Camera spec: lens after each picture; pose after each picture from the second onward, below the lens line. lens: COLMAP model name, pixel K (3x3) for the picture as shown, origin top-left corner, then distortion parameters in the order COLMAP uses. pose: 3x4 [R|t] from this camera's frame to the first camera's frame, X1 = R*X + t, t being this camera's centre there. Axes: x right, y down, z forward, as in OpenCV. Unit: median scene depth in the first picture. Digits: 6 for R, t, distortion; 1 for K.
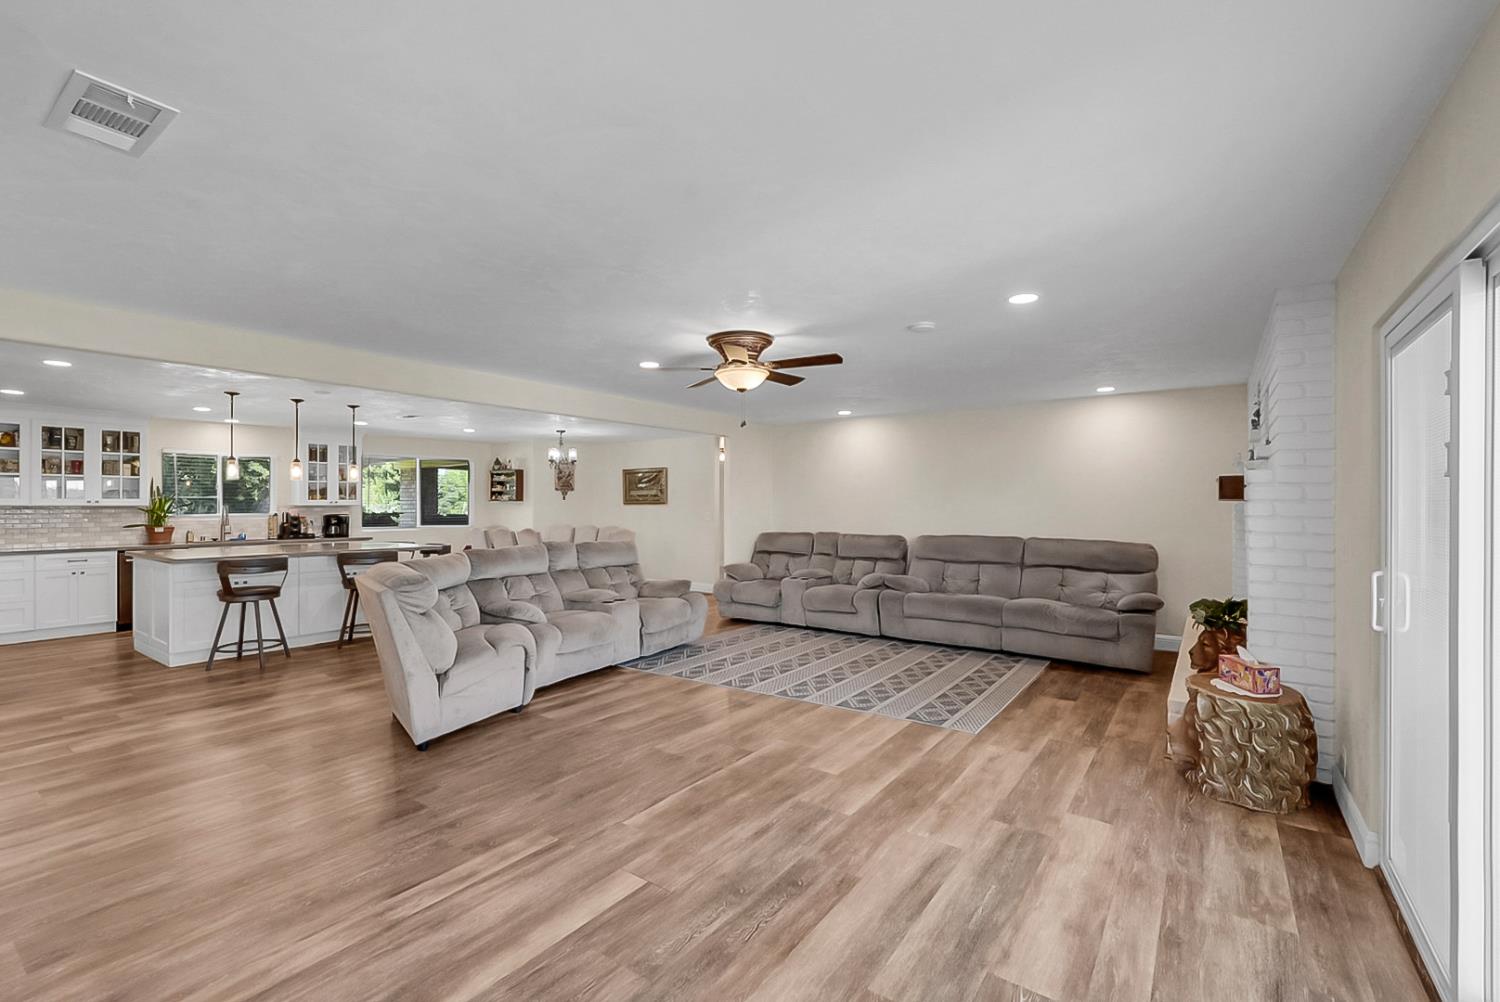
lens RADIAL K [[659.4, 0, 746.3], [0, 659.4, 509.3], [0, 0, 1]] dist [-0.014323, 0.008154]
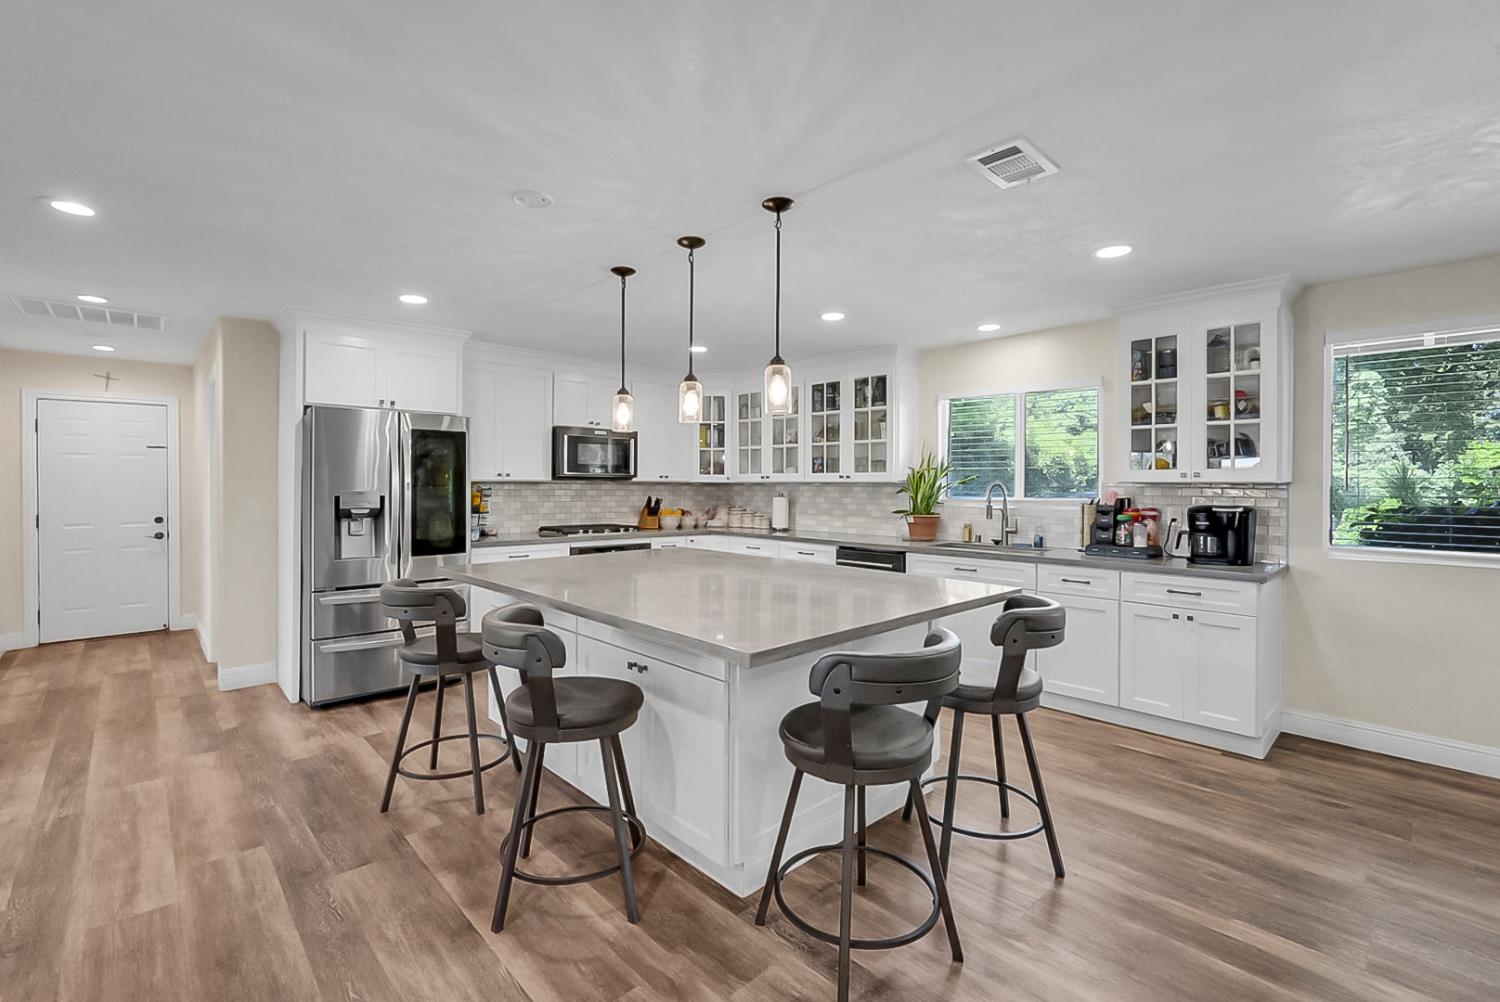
lens RADIAL K [[659.4, 0, 746.5], [0, 659.4, 478.7], [0, 0, 1]] dist [-0.014323, 0.008154]
pose [[-0.175598, -0.003412, -0.984456, -0.207421], [-0.007439, 0.999970, -0.002139, -0.005818], [0.984434, 0.006948, -0.175618, 0.877341]]
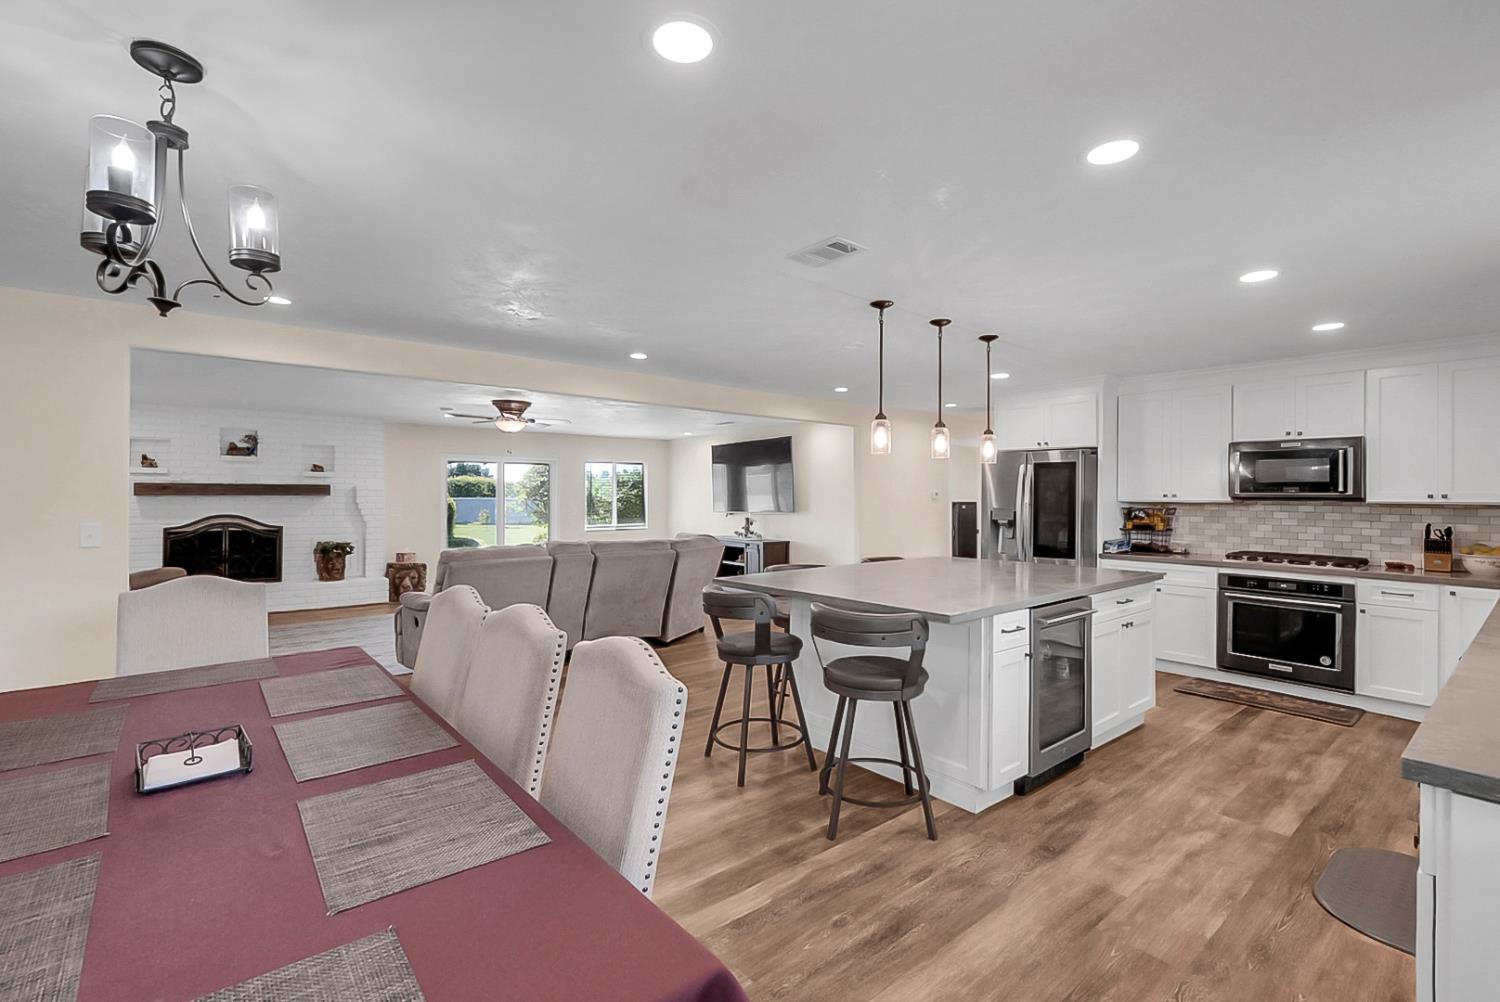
lens RADIAL K [[659.4, 0, 759.5], [0, 659.4, 492.7], [0, 0, 1]] dist [-0.014323, 0.008154]
pose [[-0.975089, 0.000589, 0.221811, -0.525611], [-0.000282, 0.999992, -0.003896, -0.009509], [-0.221812, -0.003861, -0.975082, 1.266979]]
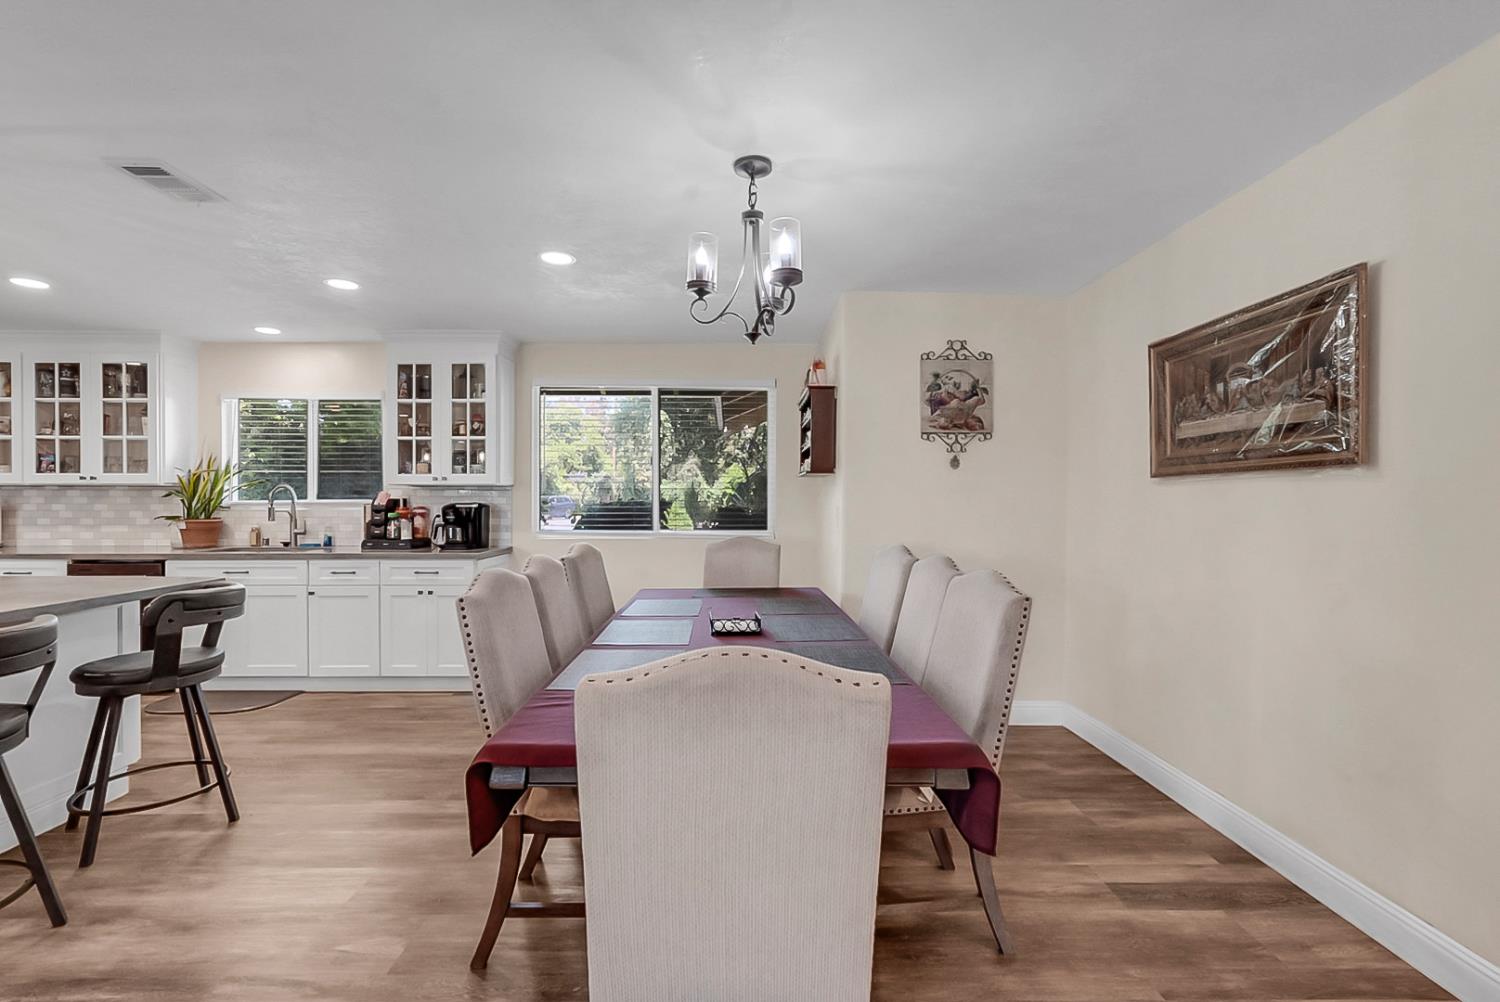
lens RADIAL K [[659.4, 0, 746.0], [0, 659.4, 500.6], [0, 0, 1]] dist [-0.014323, 0.008154]
pose [[0.603917, 0.010322, -0.796980, -0.104072], [-0.007474, 0.999946, 0.007287, 0.000766], [0.797012, 0.001556, 0.603961, 0.964231]]
